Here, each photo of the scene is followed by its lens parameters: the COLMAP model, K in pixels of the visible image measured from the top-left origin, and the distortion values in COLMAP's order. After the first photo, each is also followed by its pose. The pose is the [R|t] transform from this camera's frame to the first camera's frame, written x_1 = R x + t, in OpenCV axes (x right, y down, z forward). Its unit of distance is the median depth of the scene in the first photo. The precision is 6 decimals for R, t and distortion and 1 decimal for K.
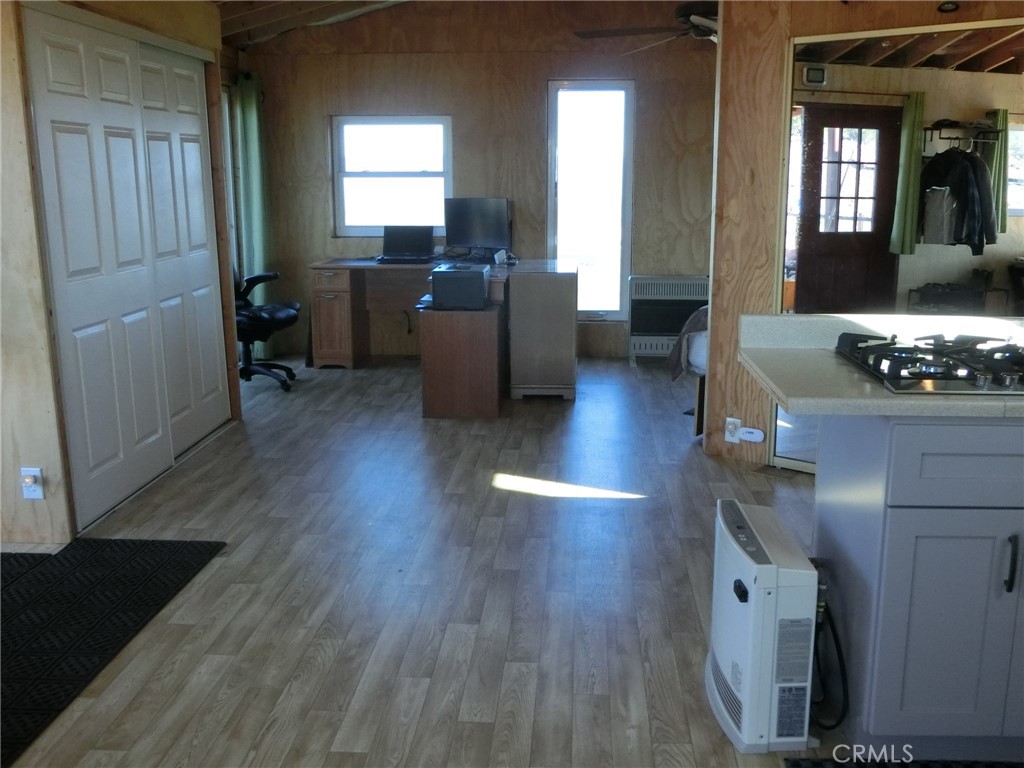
lens RADIAL K [[968.4, 0, 517.7], [0, 968.4, 389.5], [0, 0, 1]] dist [-0.059653, 0.000000]
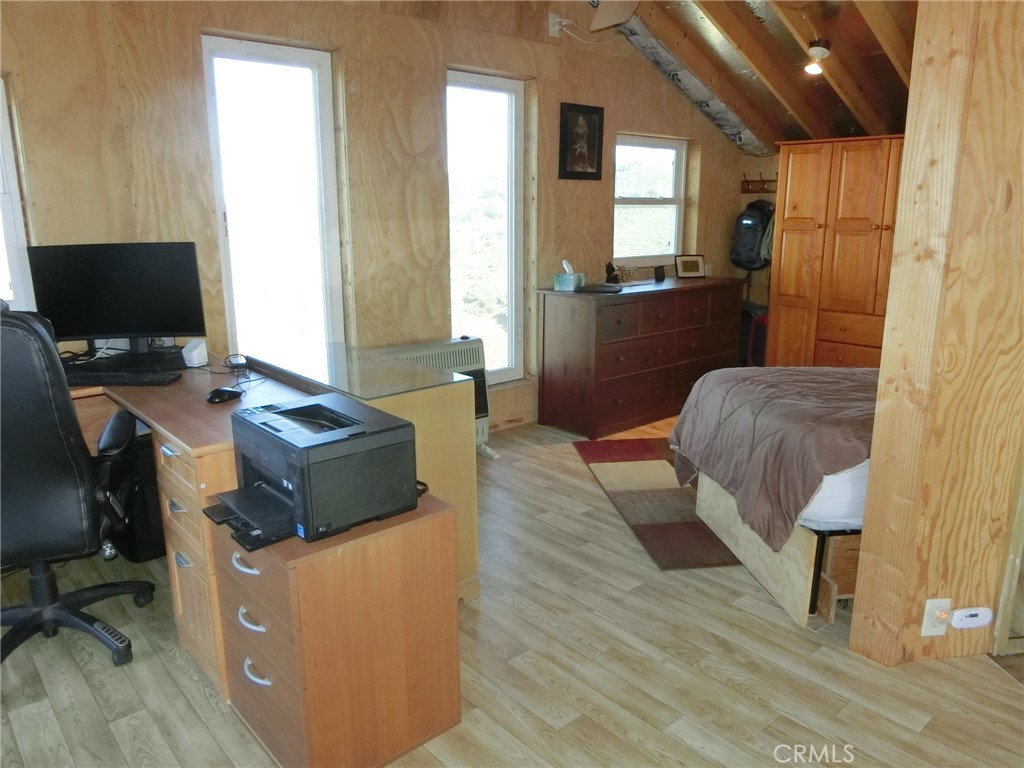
lens RADIAL K [[747.0, 0, 516.2], [0, 747.0, 386.7], [0, 0, 1]] dist [-0.029385, 0.007912]
pose [[0.702920, -0.168520, 0.691017, -0.264381], [0.155272, 0.984451, 0.082134, -0.182702], [-0.694114, 0.049562, 0.718157, 0.854178]]
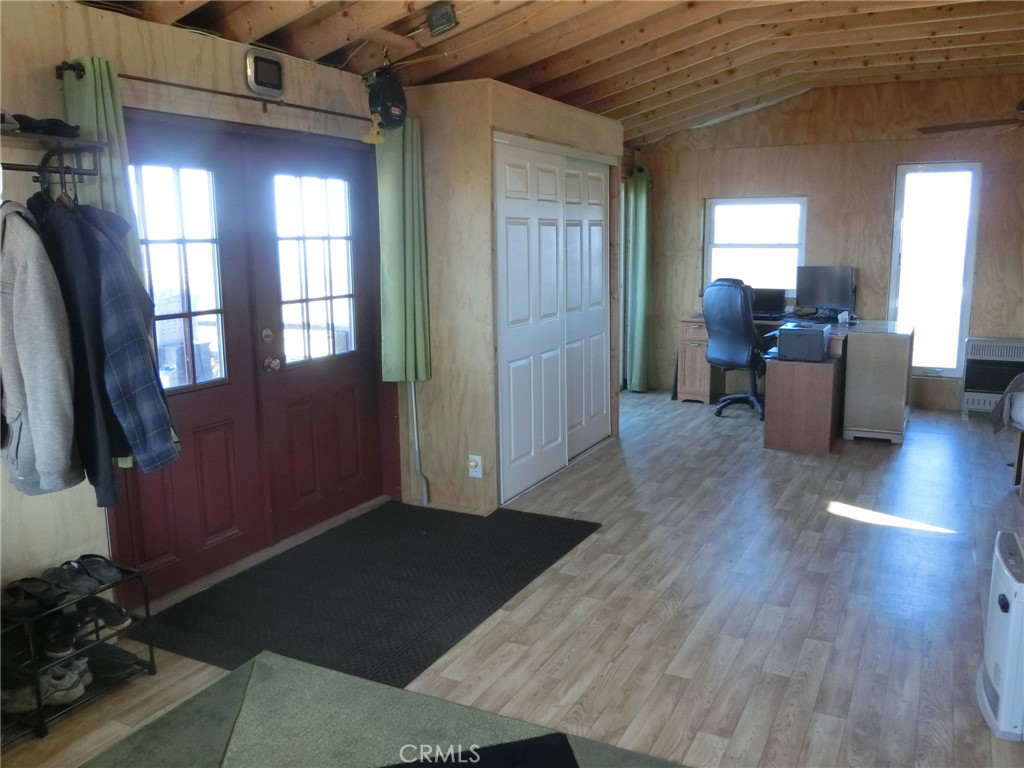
lens RADIAL K [[844.6, 0, 514.1], [0, 844.6, 386.1], [0, 0, 1]] dist [-0.018714, 0.002435]
pose [[0.918380, 0.061385, -0.390908, 0.030353], [-0.077599, 0.996651, -0.025800, 0.004468], [0.388015, 0.054028, 0.920068, -0.127306]]
